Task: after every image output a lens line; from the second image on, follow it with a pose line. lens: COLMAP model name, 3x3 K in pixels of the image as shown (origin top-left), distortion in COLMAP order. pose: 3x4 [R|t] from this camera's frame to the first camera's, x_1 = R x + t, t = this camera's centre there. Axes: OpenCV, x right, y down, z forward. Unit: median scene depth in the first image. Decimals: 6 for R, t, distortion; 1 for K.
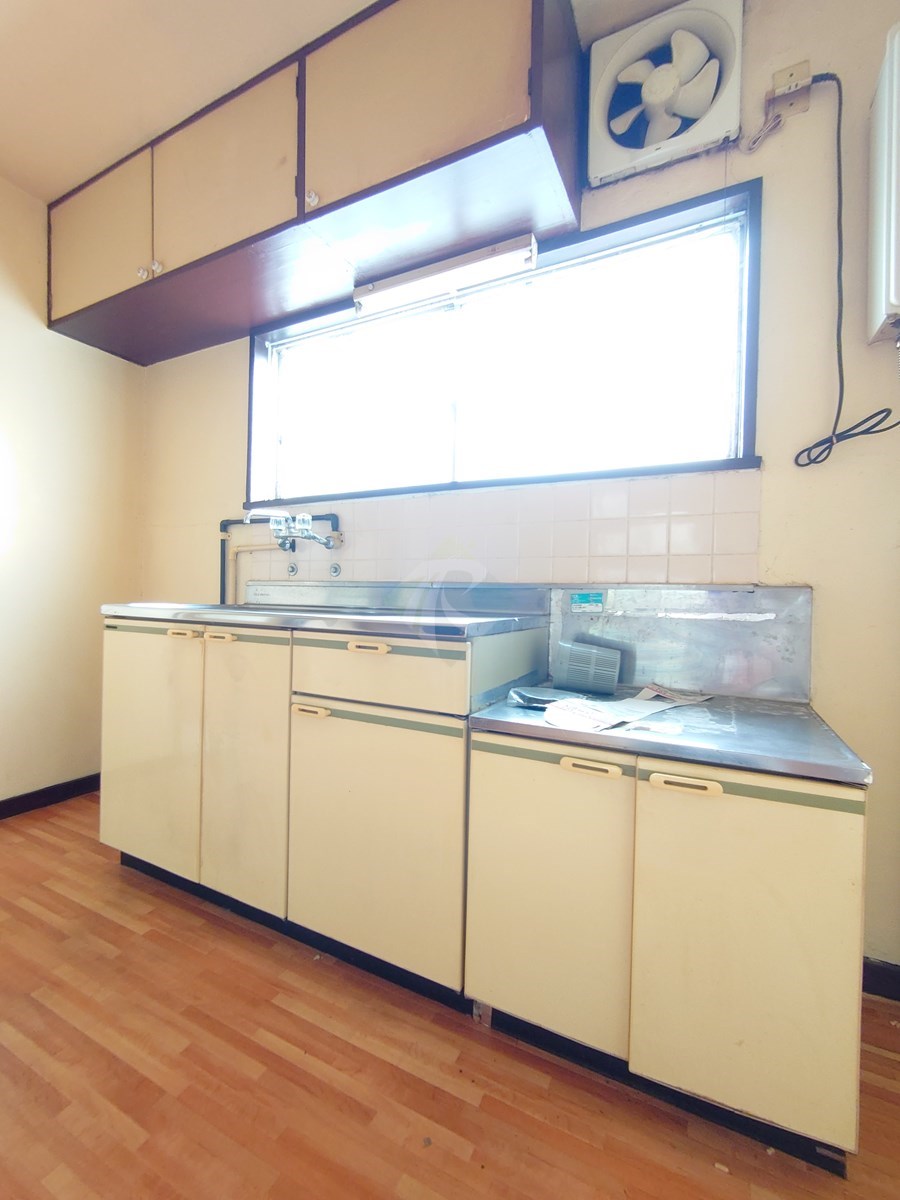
lens RADIAL K [[522.1, 0, 452.5], [0, 522.1, 601.2], [0, 0, 1]] dist [0.009997, -0.003288]
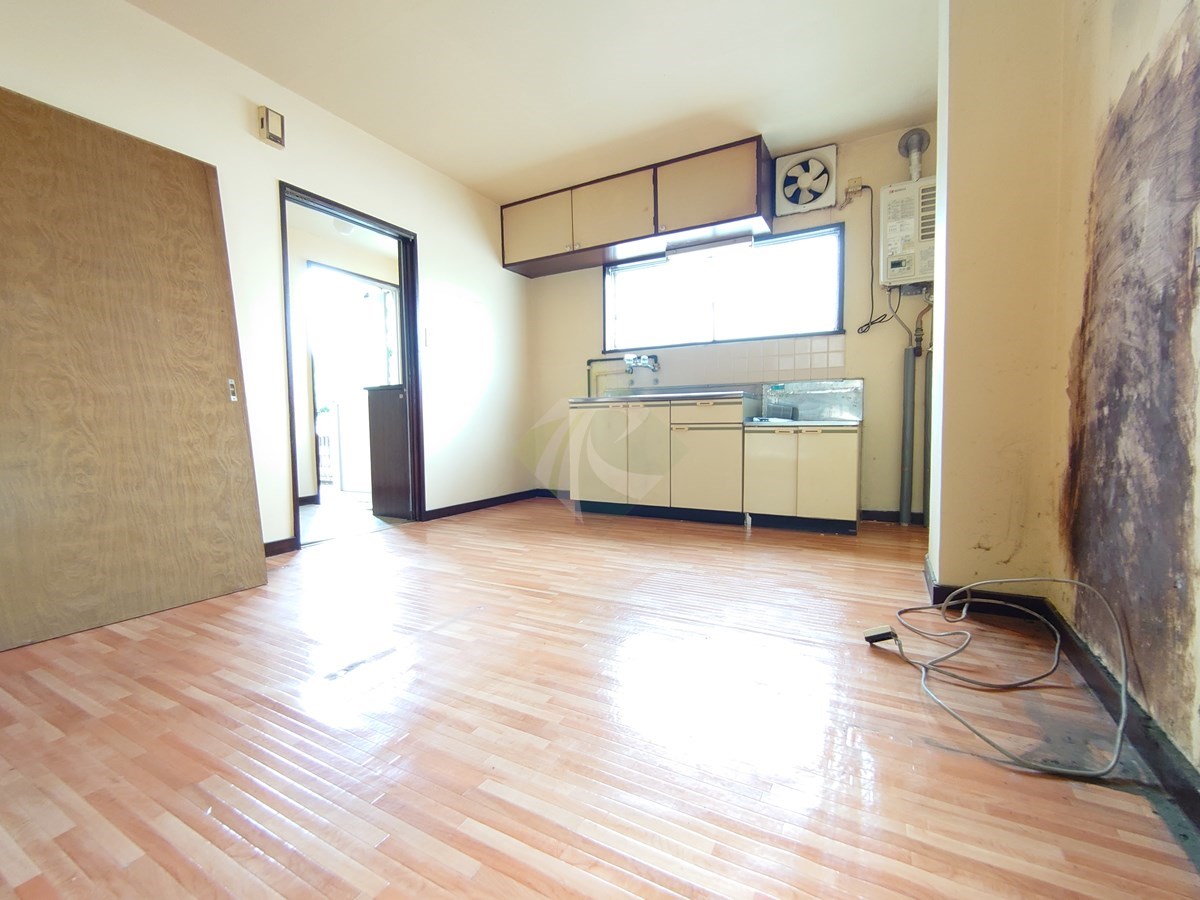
lens RADIAL K [[522.1, 0, 595.3], [0, 522.1, 451.3], [0, 0, 1]] dist [0.009997, -0.003288]
pose [[0.998869, -0.030115, -0.036803, -0.525829], [0.031811, 0.998416, 0.046396, 0.154903], [0.035348, -0.047514, 0.998245, -1.519041]]
